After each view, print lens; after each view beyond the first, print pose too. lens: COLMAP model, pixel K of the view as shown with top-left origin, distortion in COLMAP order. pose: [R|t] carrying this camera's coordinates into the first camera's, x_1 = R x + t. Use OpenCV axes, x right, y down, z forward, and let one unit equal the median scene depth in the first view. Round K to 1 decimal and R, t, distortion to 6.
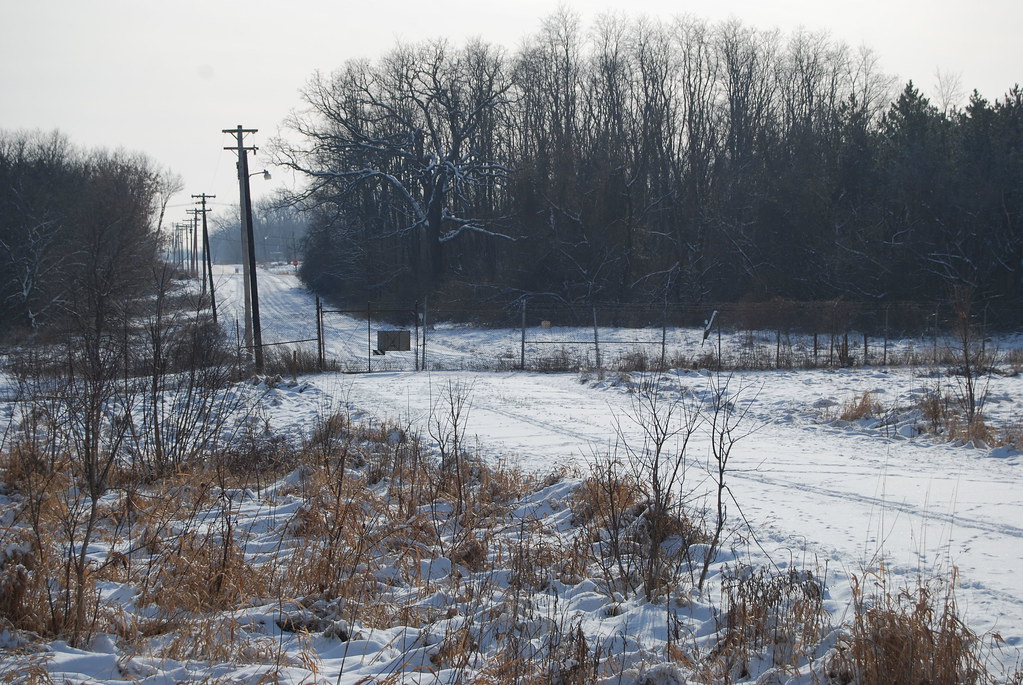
lens RADIAL K [[2381.9, 0, 511.5], [0, 2381.9, 342.5], [0, 0, 1]] dist [-0.000122, 0.016715]
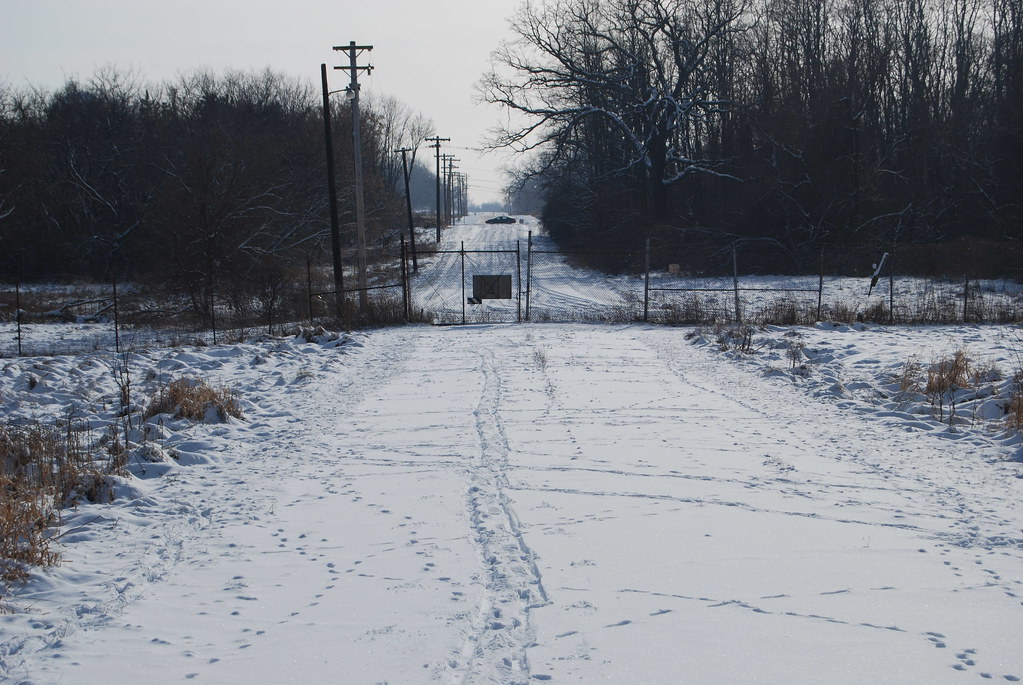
lens RADIAL K [[2381.9, 0, 511.5], [0, 2381.9, 342.5], [0, 0, 1]] dist [-0.000122, 0.016715]
pose [[0.991244, 0.005466, -0.131930, 0.059647], [-0.002890, 0.999801, 0.019715, 0.001914], [0.132012, -0.019161, 0.991063, 0.138960]]
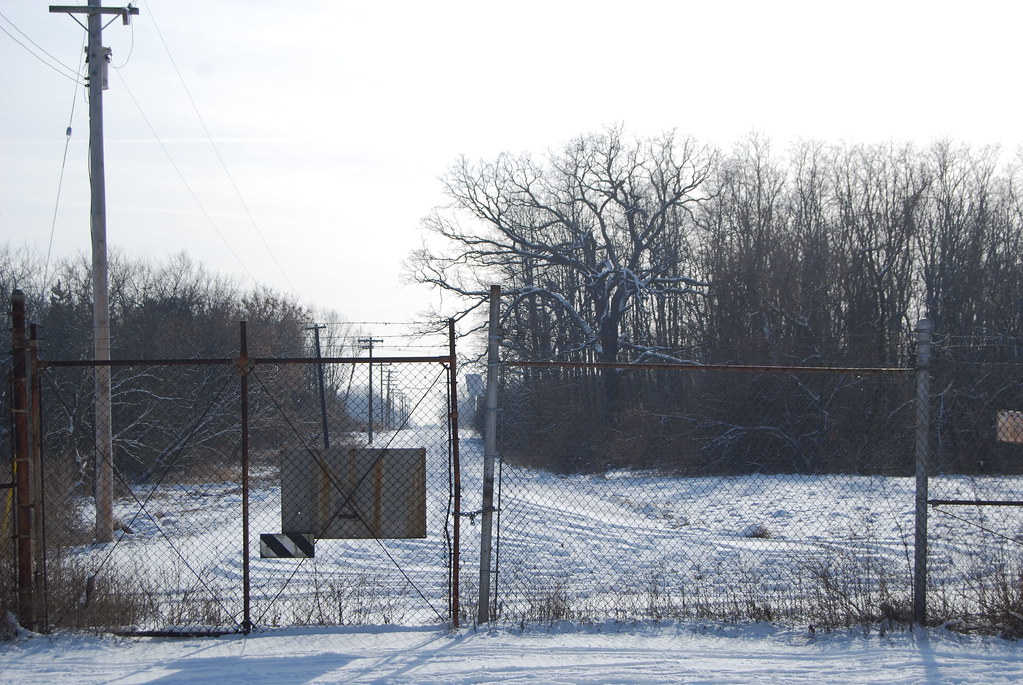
lens RADIAL K [[1749.3, 0, 523.2], [0, 1749.3, 340.8], [0, 0, 1]] dist [-0.024109, 0.032621]
pose [[0.996112, -0.003424, -0.088026, -0.016044], [-0.004319, 0.996144, -0.087625, -0.000663], [0.087987, 0.087665, 0.992257, 0.719069]]
